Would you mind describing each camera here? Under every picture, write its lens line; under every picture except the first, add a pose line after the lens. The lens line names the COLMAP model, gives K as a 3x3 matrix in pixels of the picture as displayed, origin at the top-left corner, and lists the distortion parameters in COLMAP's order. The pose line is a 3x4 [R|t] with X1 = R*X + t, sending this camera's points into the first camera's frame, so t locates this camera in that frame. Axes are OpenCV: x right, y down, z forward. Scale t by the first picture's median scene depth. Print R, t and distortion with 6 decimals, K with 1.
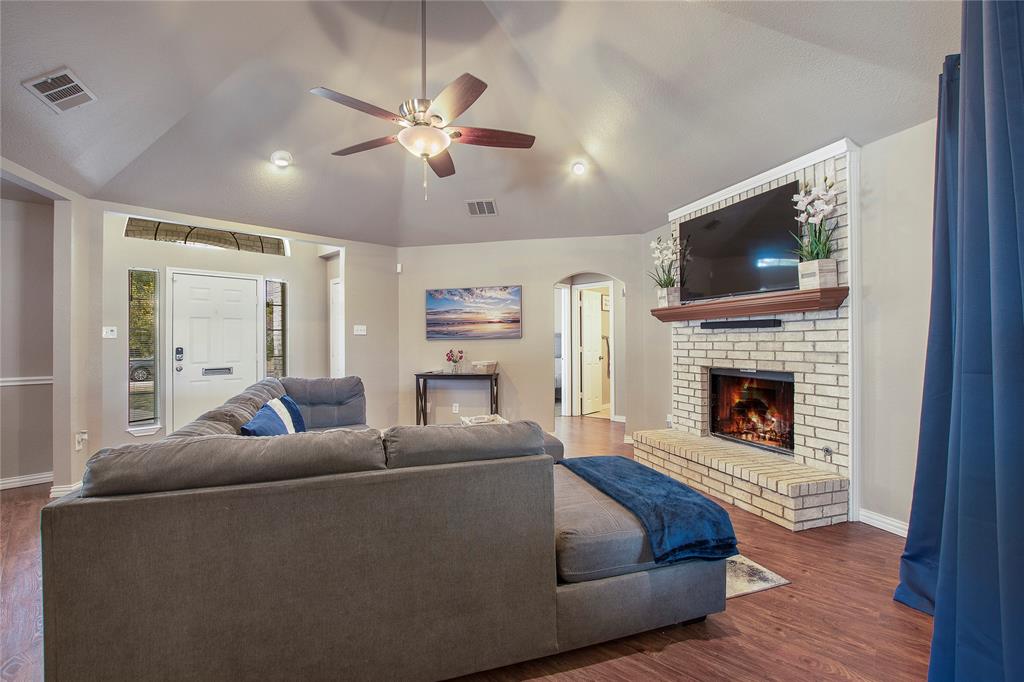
lens RADIAL K [[453.4, 0, 510.4], [0, 453.4, 339.8], [0, 0, 1]] dist [-0.017925, 0.001176]
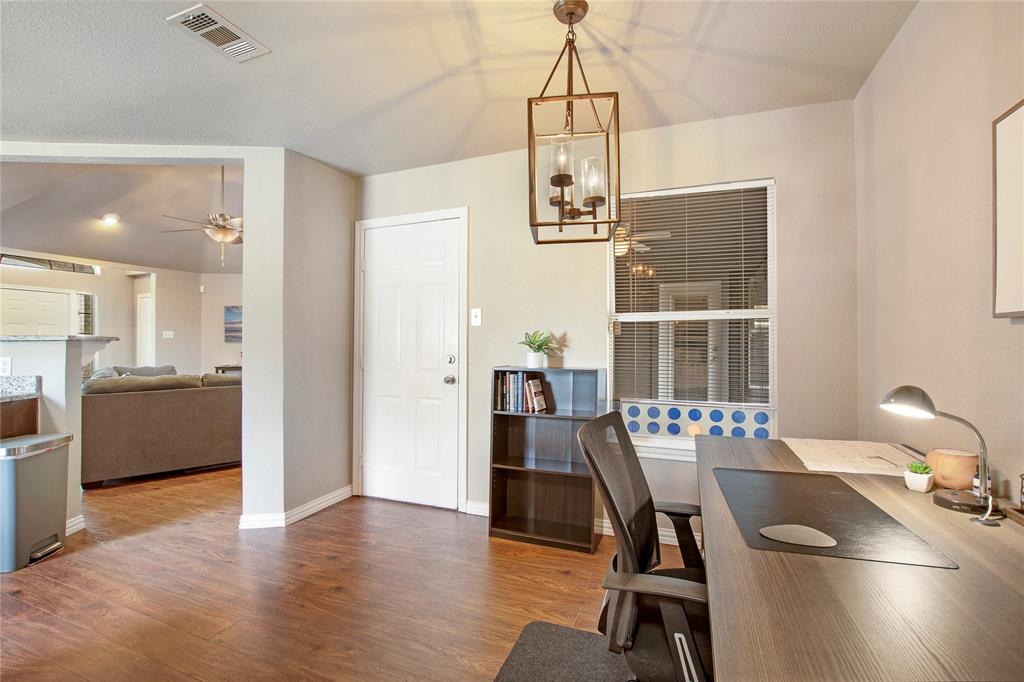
lens RADIAL K [[453.4, 0, 508.4], [0, 453.4, 339.9], [0, 0, 1]] dist [-0.017925, 0.001176]
pose [[0.932078, 0.008143, 0.362166, 0.121366], [-0.005113, 0.999943, -0.009324, 0.000661], [-0.362221, 0.006839, 0.932067, -0.578634]]
